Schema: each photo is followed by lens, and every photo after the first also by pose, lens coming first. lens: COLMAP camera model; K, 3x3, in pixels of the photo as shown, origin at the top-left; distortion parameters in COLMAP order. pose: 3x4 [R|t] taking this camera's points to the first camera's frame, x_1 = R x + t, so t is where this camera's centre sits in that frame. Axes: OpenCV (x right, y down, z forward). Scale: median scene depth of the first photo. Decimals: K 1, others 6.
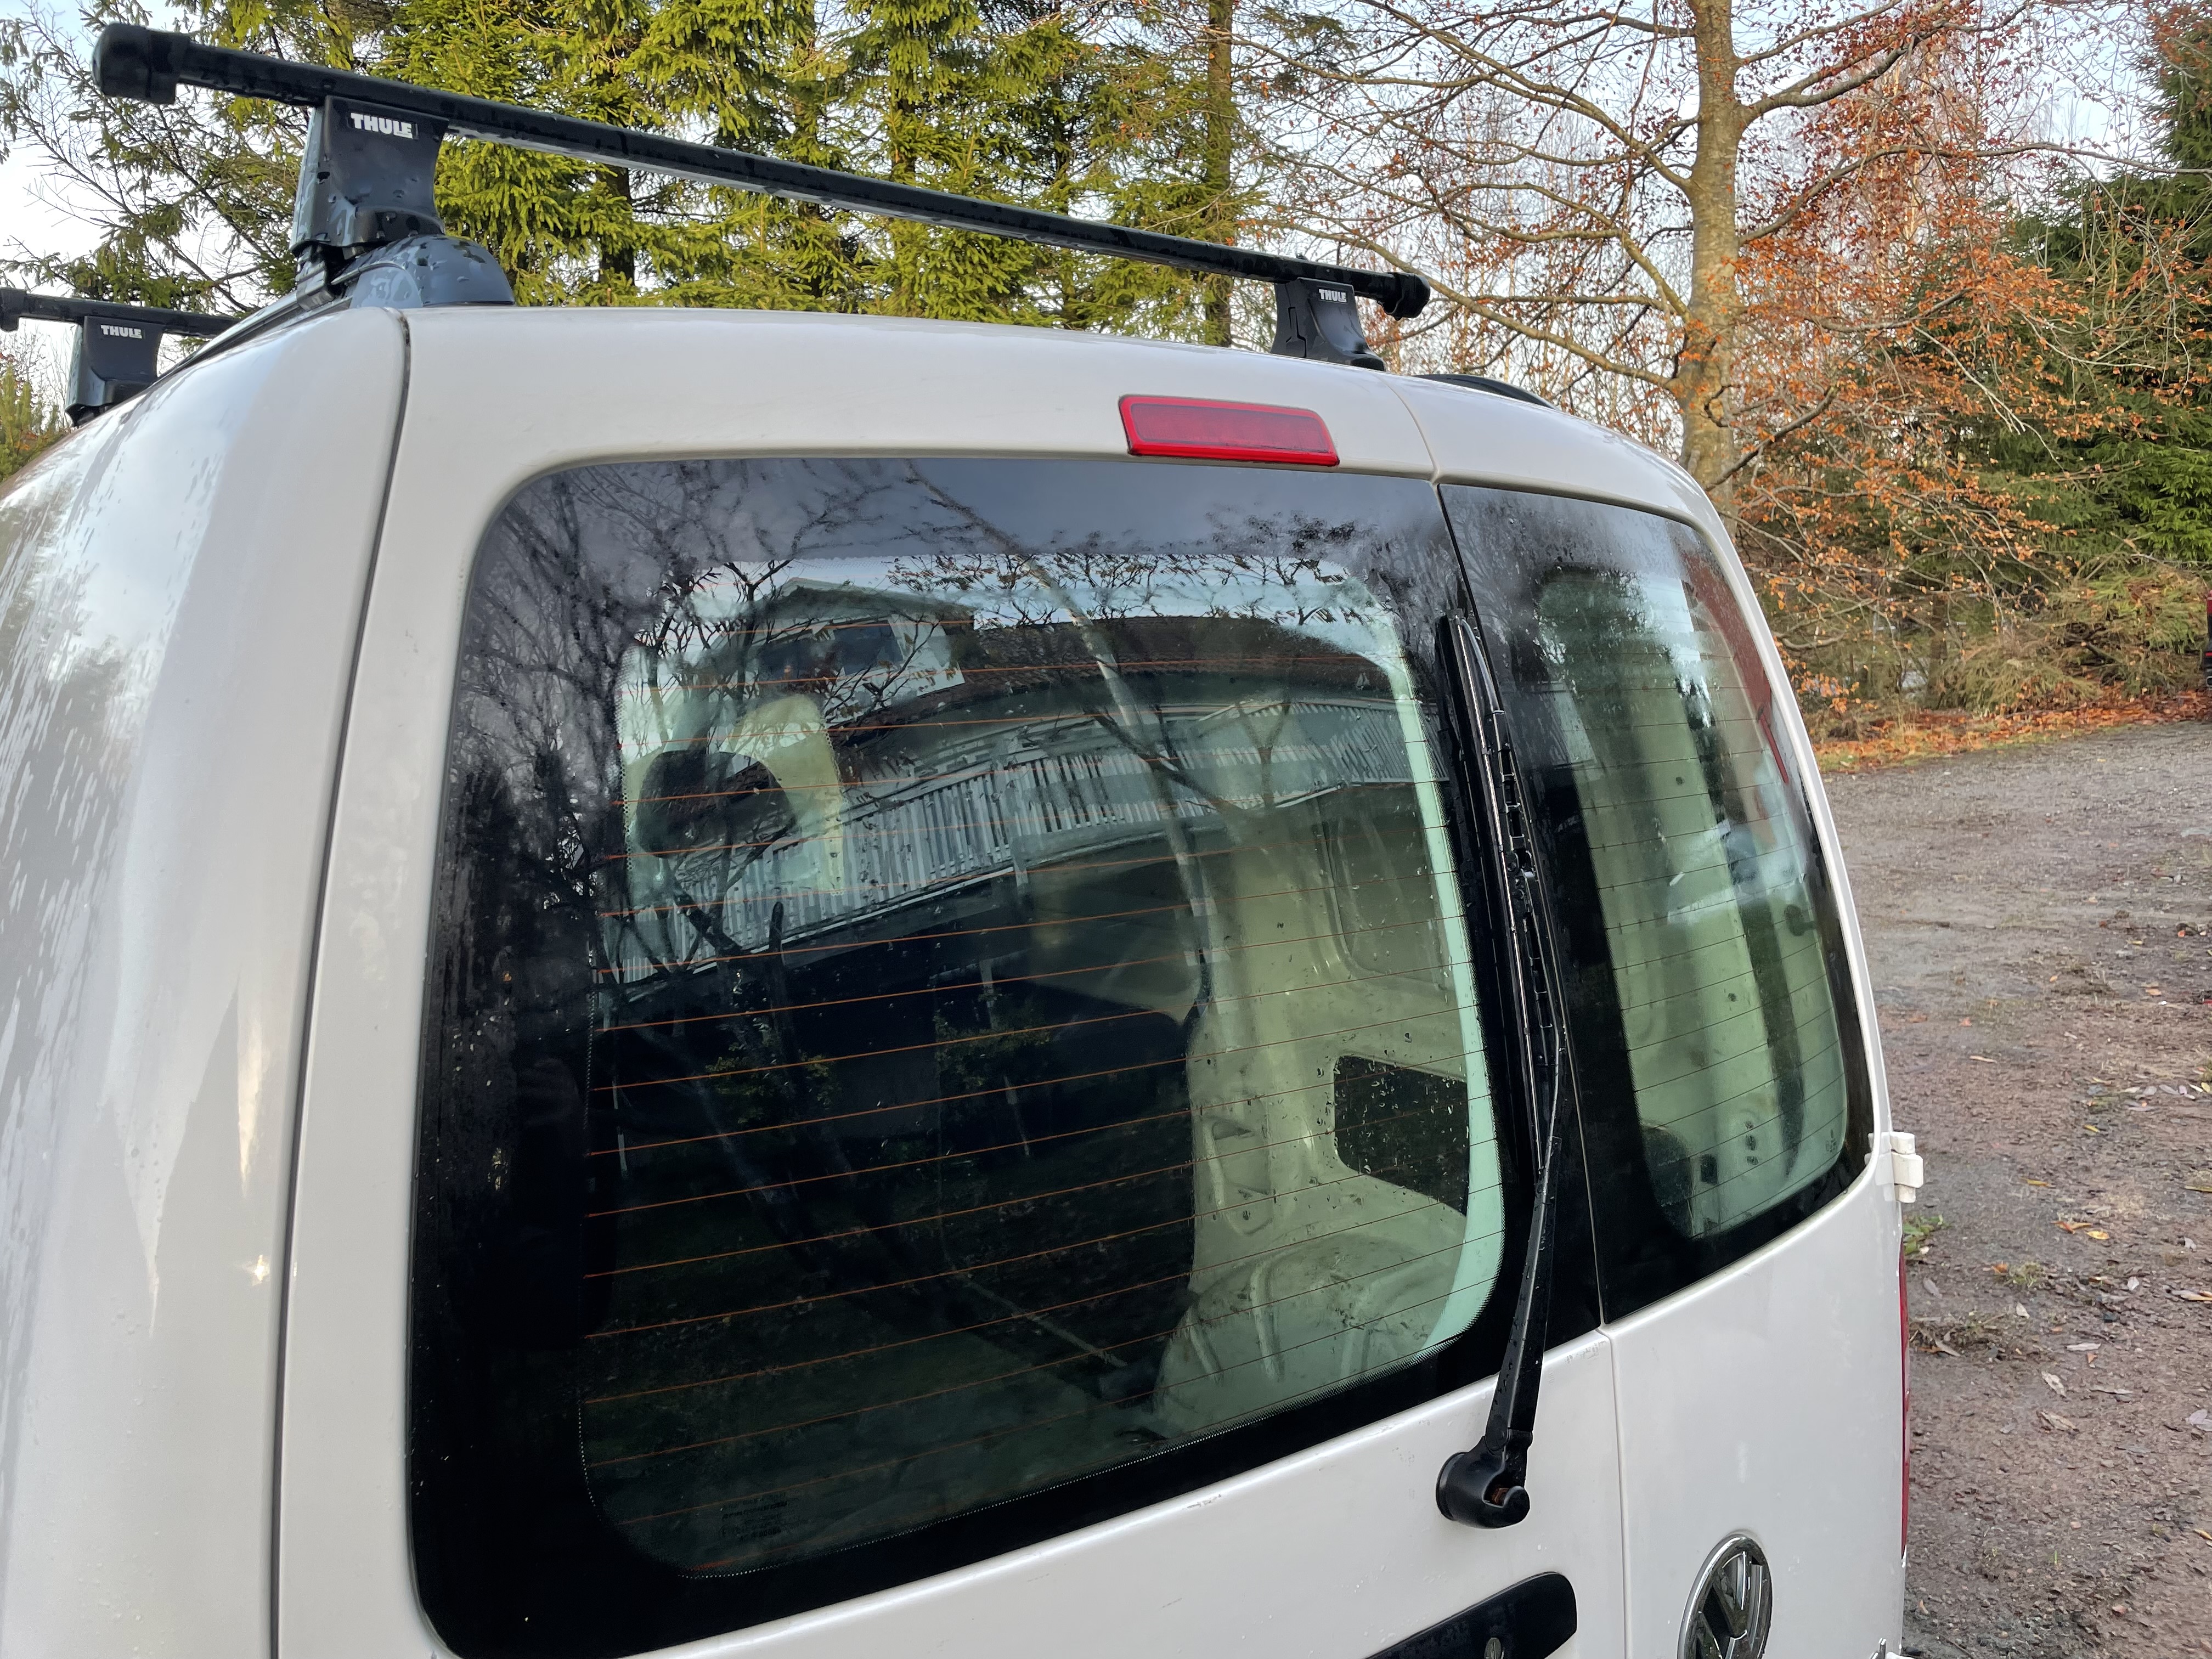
lens RADIAL K [[1678.1, 0, 1103.3], [0, 1678.1, 841.1], [0, 0, 1]] dist [0.084844, -0.116192]
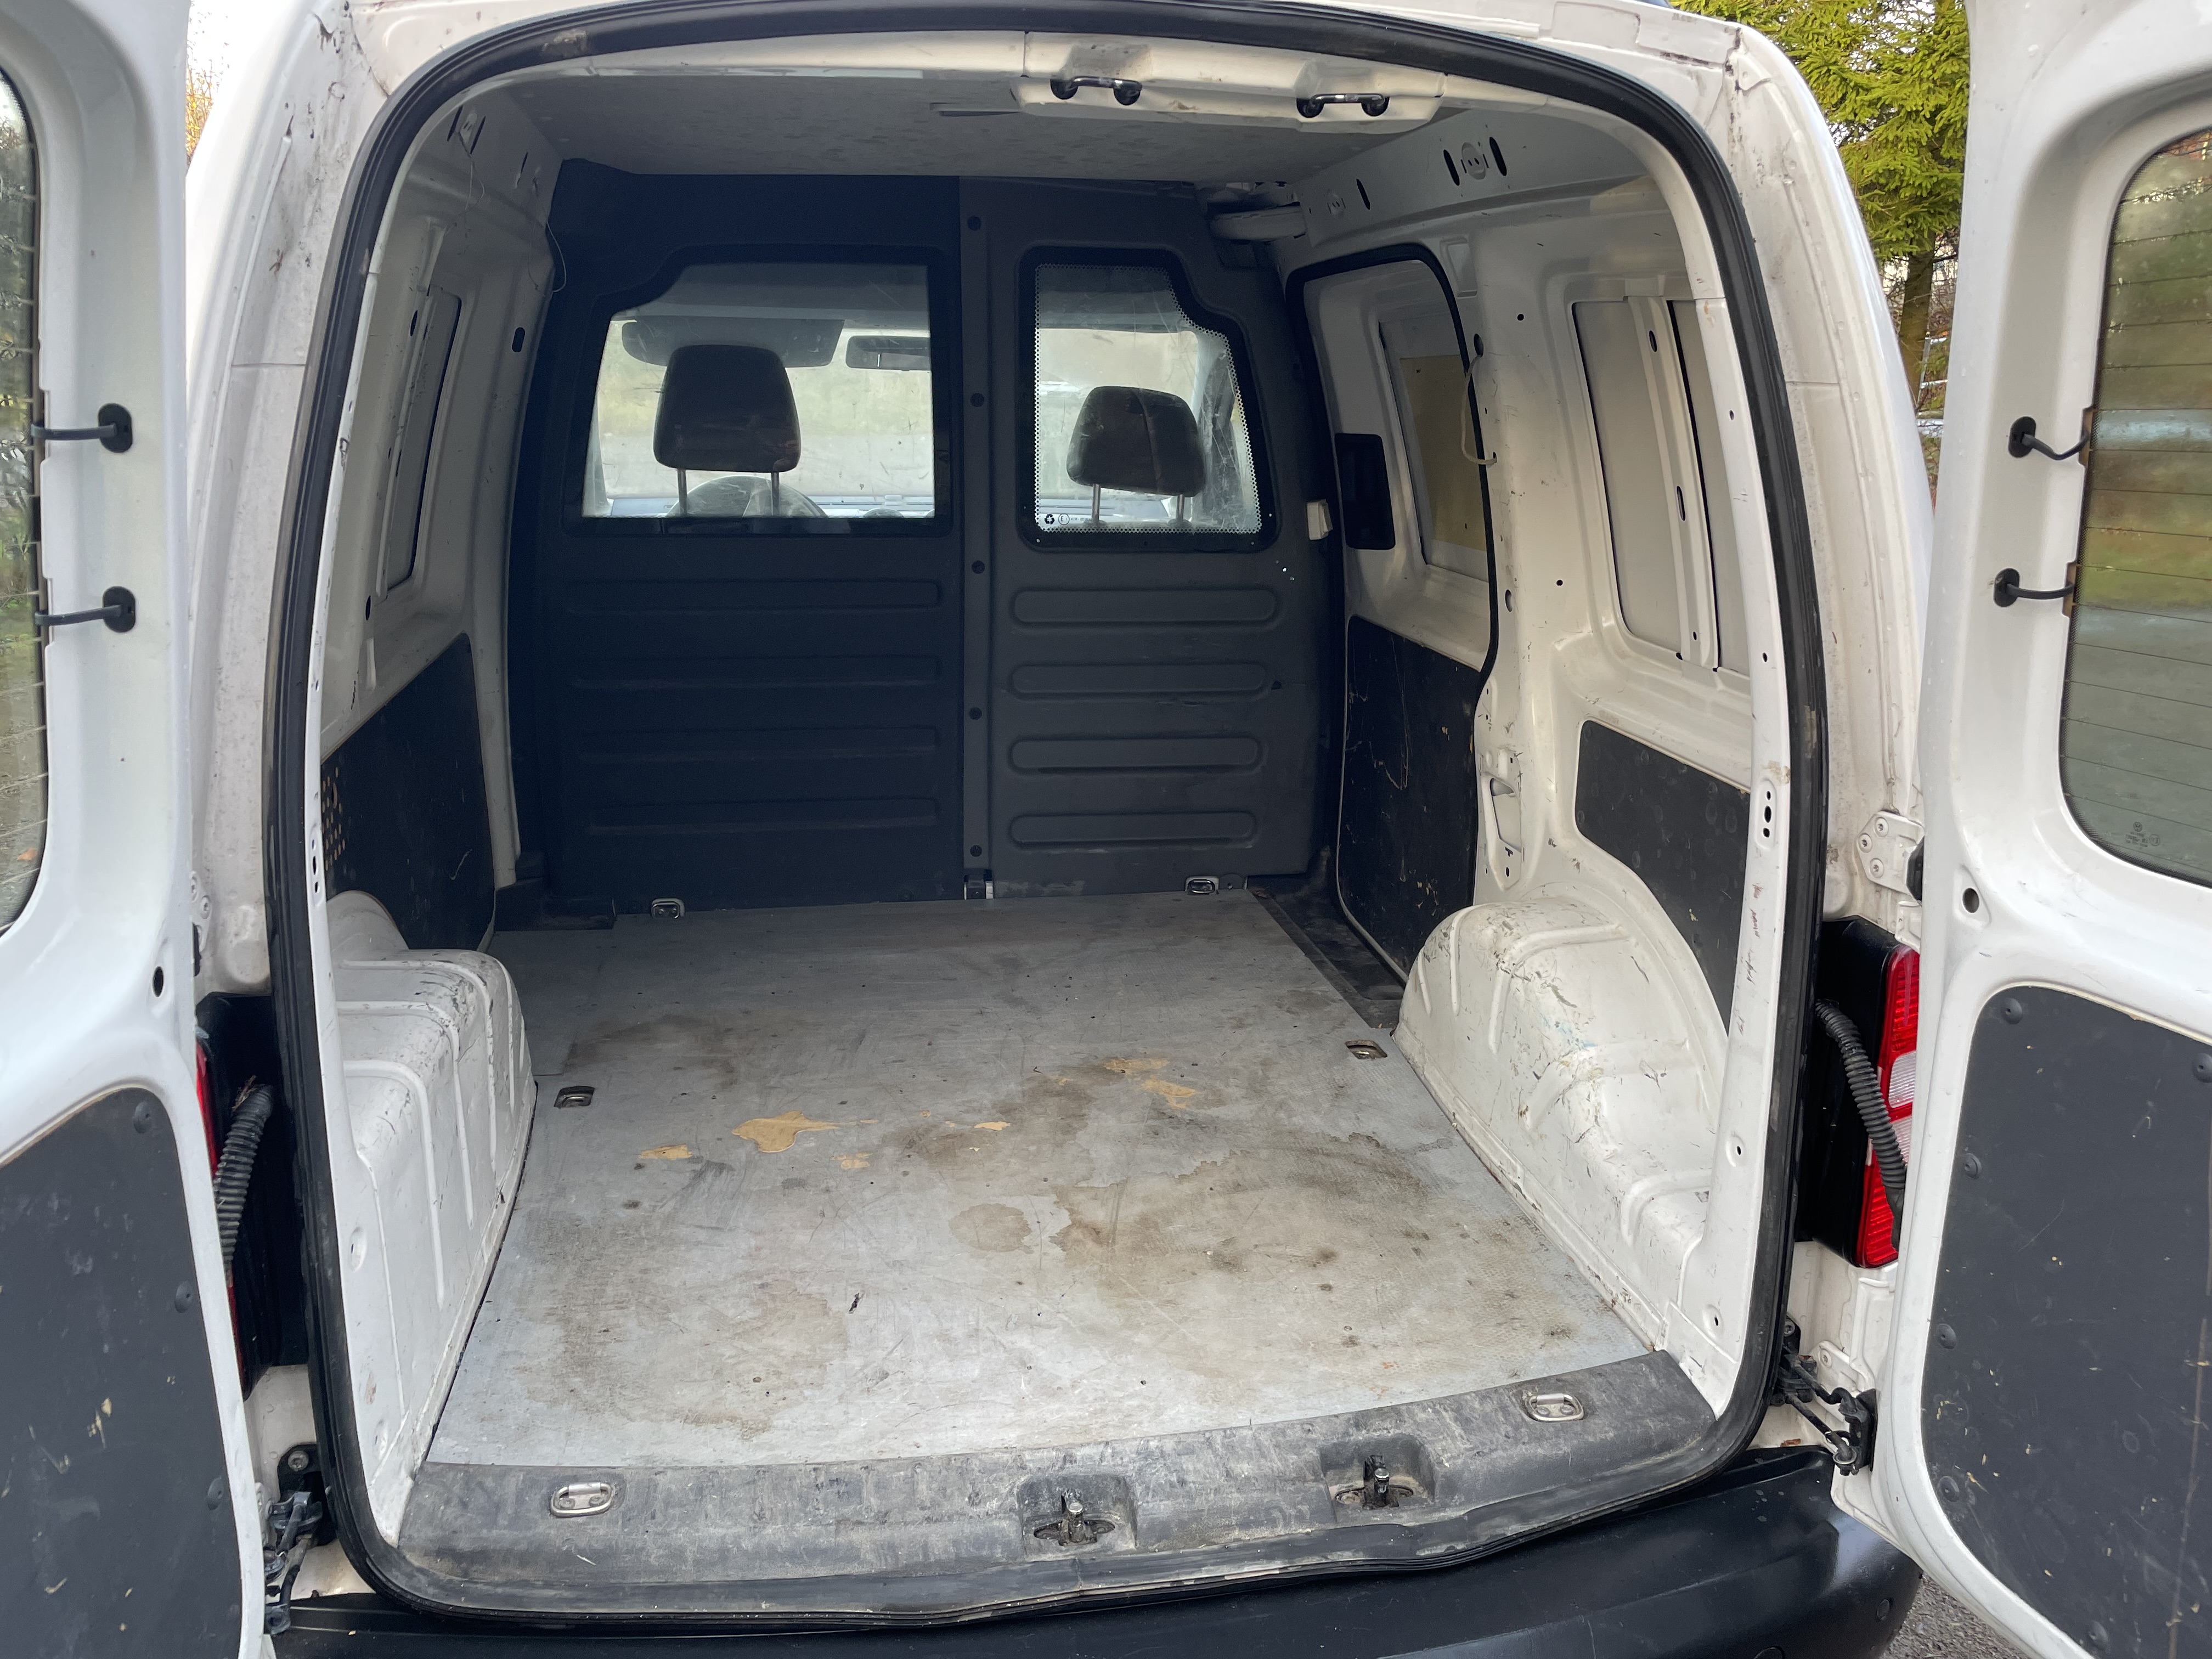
lens RADIAL K [[1678.1, 0, 1094.4], [0, 1678.1, 828.4], [0, 0, 1]] dist [0.084844, -0.116192]
pose [[0.877702, 0.153536, -0.453945, 0.340268], [-0.074578, 0.979506, 0.187098, 0.026573], [0.473368, -0.130362, 0.871165, 0.001726]]
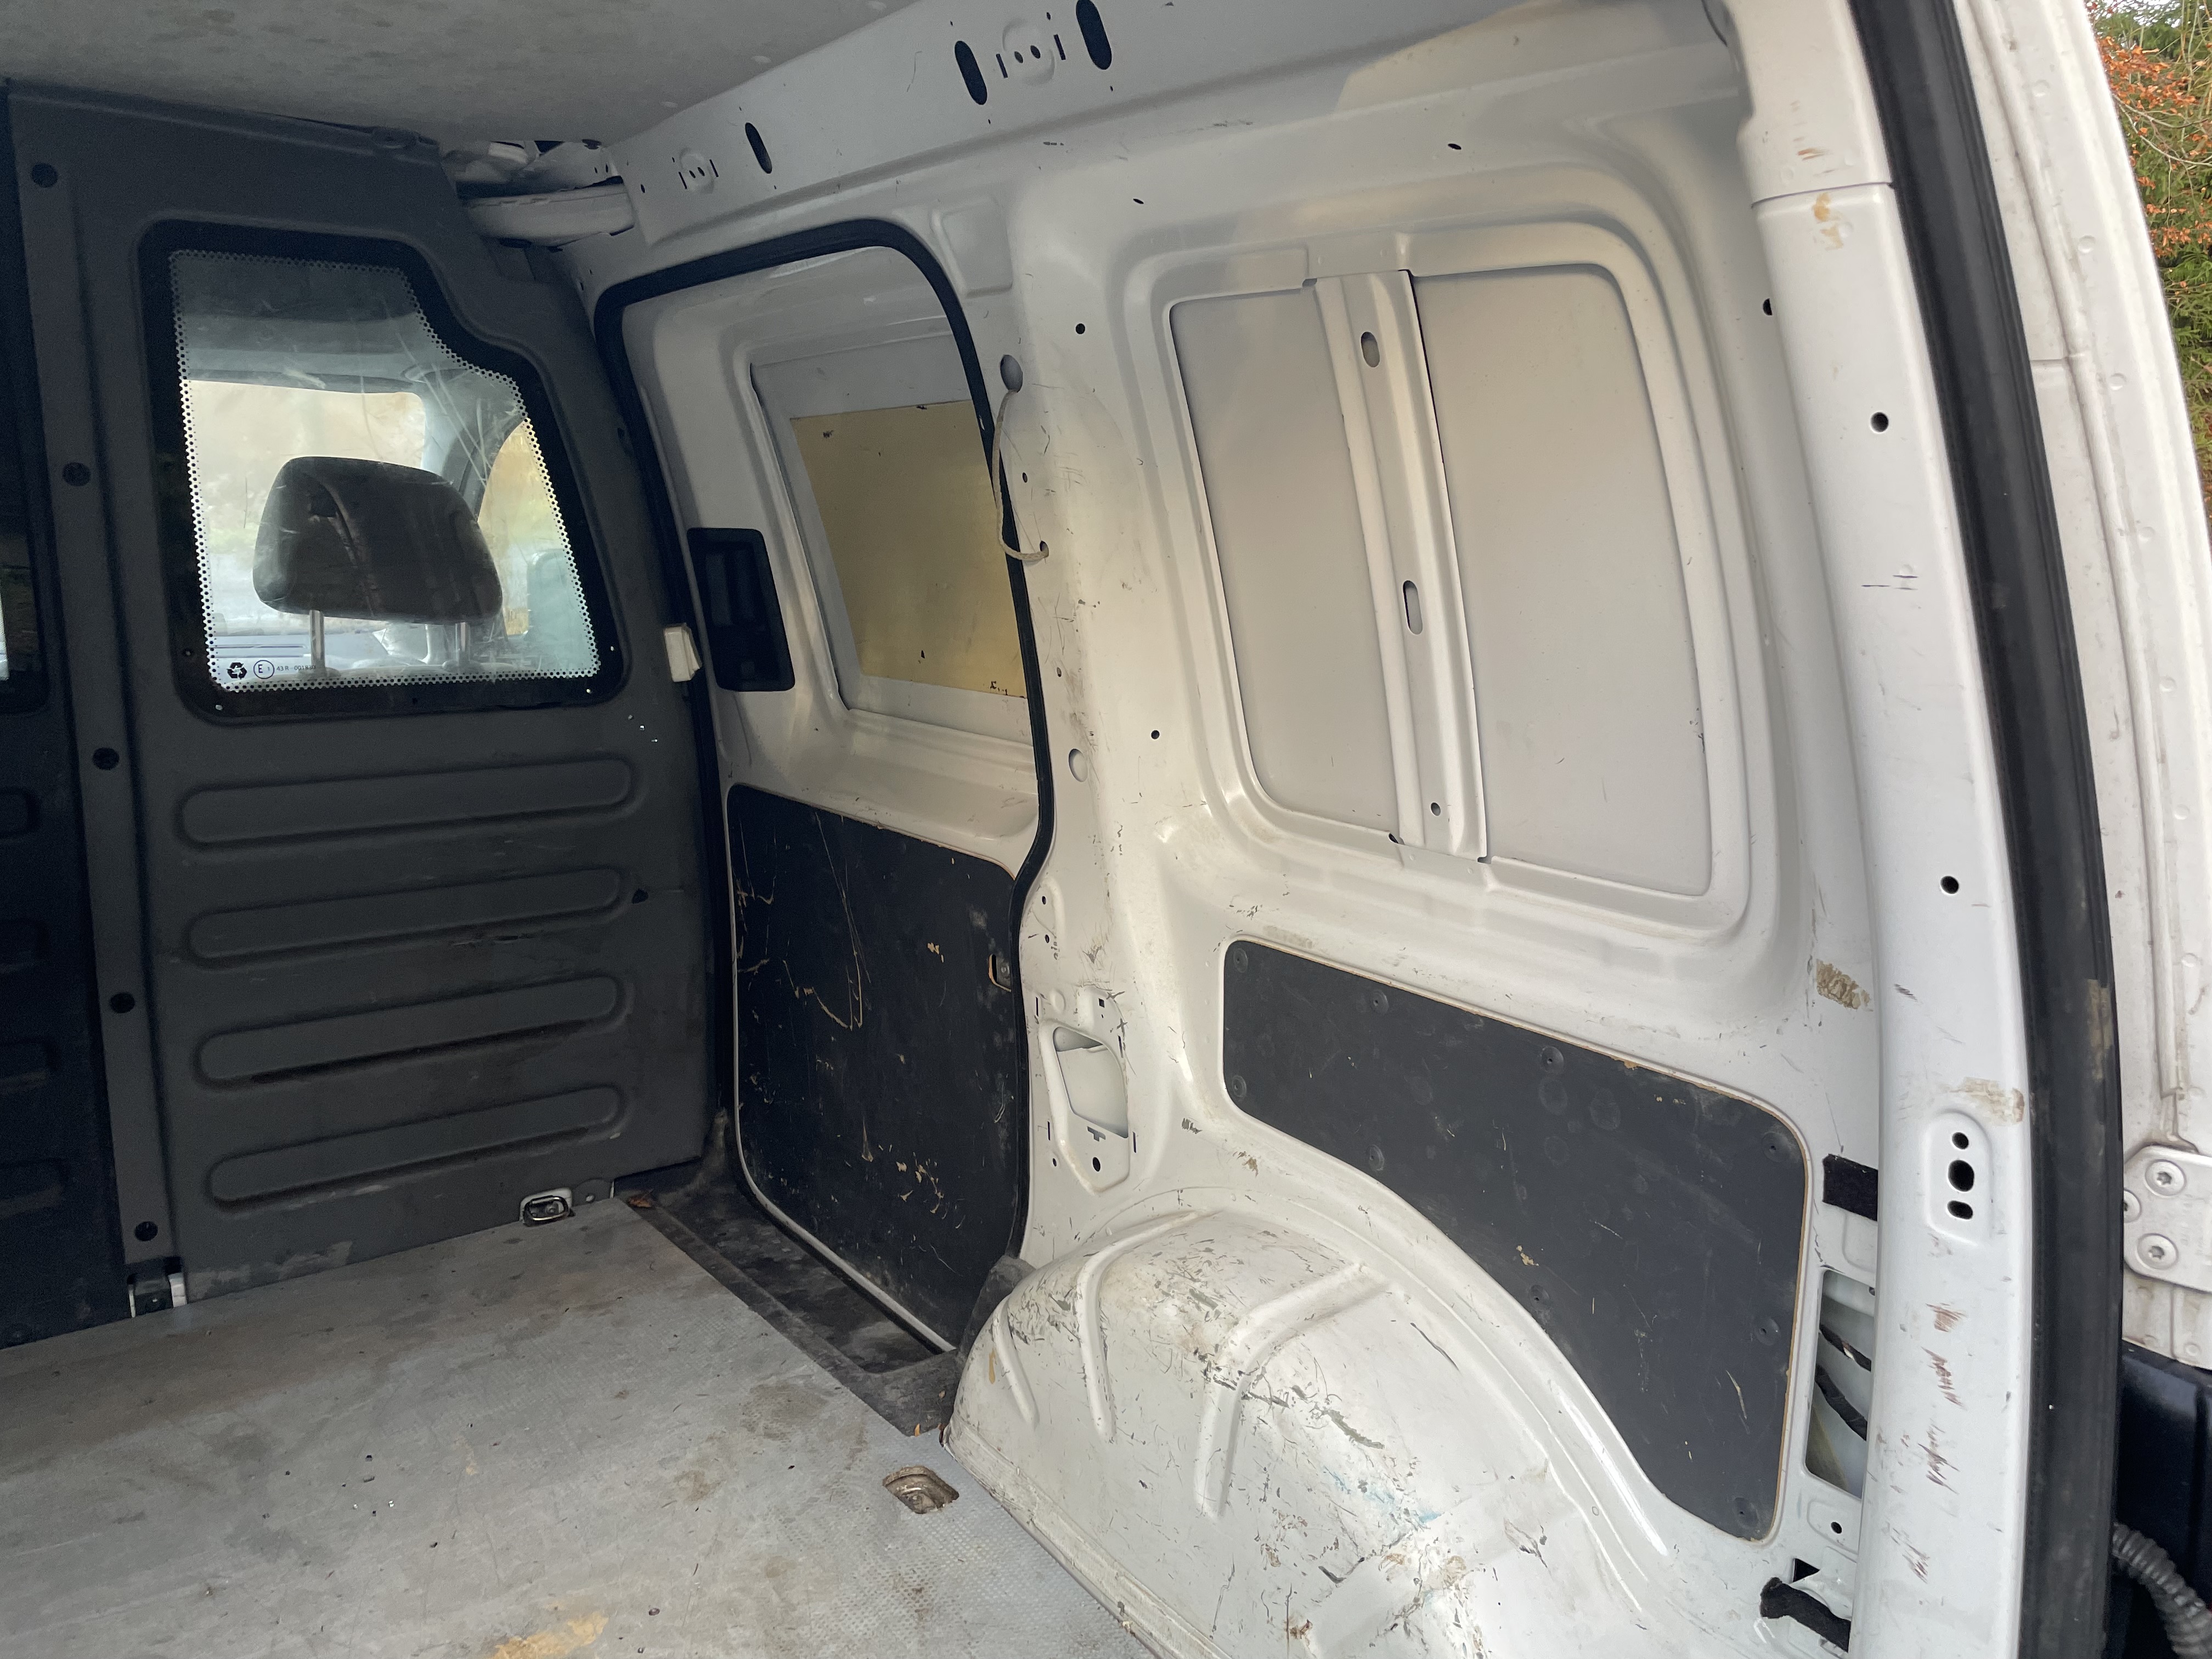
lens RADIAL K [[1678.1, 0, 1101.1], [0, 1678.1, 832.2], [0, 0, 1]] dist [0.084844, -0.116192]
pose [[0.999585, 0.027303, -0.009234, 0.093722], [-0.026281, 0.994948, 0.096895, 0.026019], [0.011833, -0.096612, 0.995252, 0.361535]]
